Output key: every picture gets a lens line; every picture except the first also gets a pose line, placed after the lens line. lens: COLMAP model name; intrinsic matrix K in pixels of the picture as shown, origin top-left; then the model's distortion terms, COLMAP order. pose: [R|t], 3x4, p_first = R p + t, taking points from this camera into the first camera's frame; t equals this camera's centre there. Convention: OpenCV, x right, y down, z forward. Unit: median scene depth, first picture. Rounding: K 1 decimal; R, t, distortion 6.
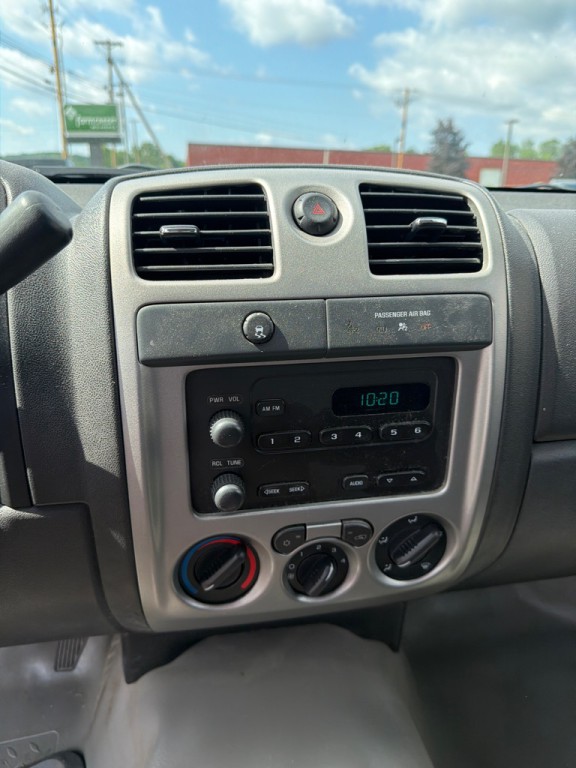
lens RADIAL K [[563.7, 0, 288.6], [0, 563.7, 368.1], [0, 0, 1]] dist [0.006564, -0.005477]
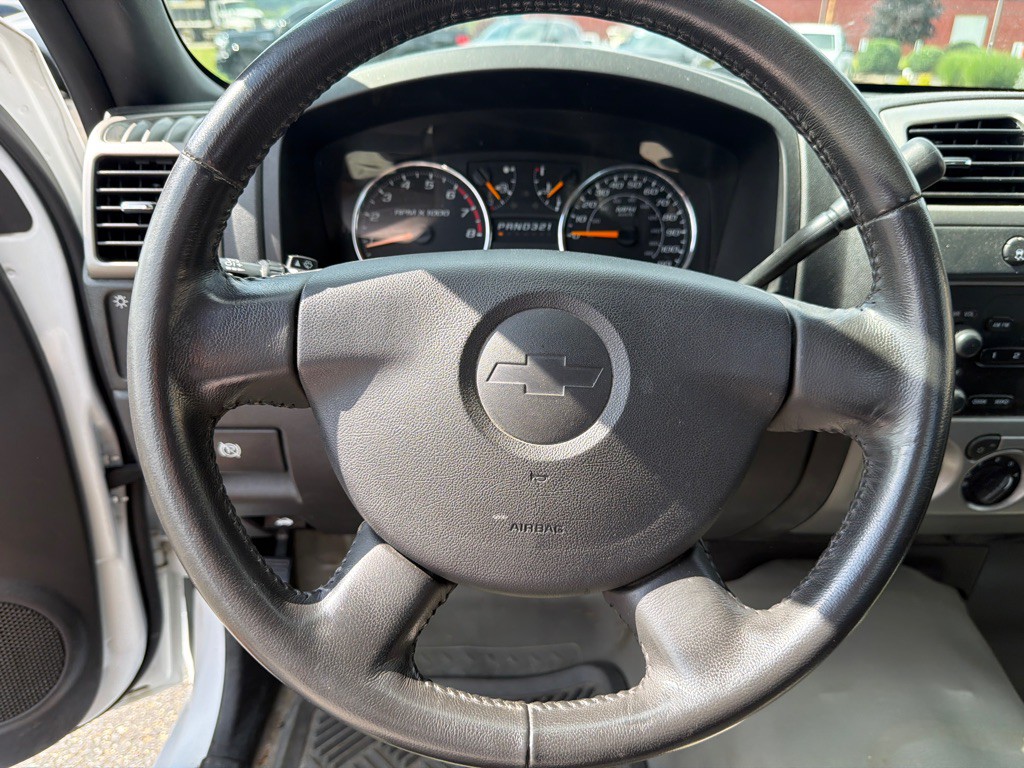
lens RADIAL K [[721.5, 0, 509.9], [0, 721.5, 390.3], [0, 0, 1]] dist [0.031878, -0.042913]
pose [[0.986385, 0.071088, -0.148297, -0.769980], [-0.056018, 0.993057, 0.103439, 0.105803], [0.154621, -0.093724, 0.983518, -0.578962]]
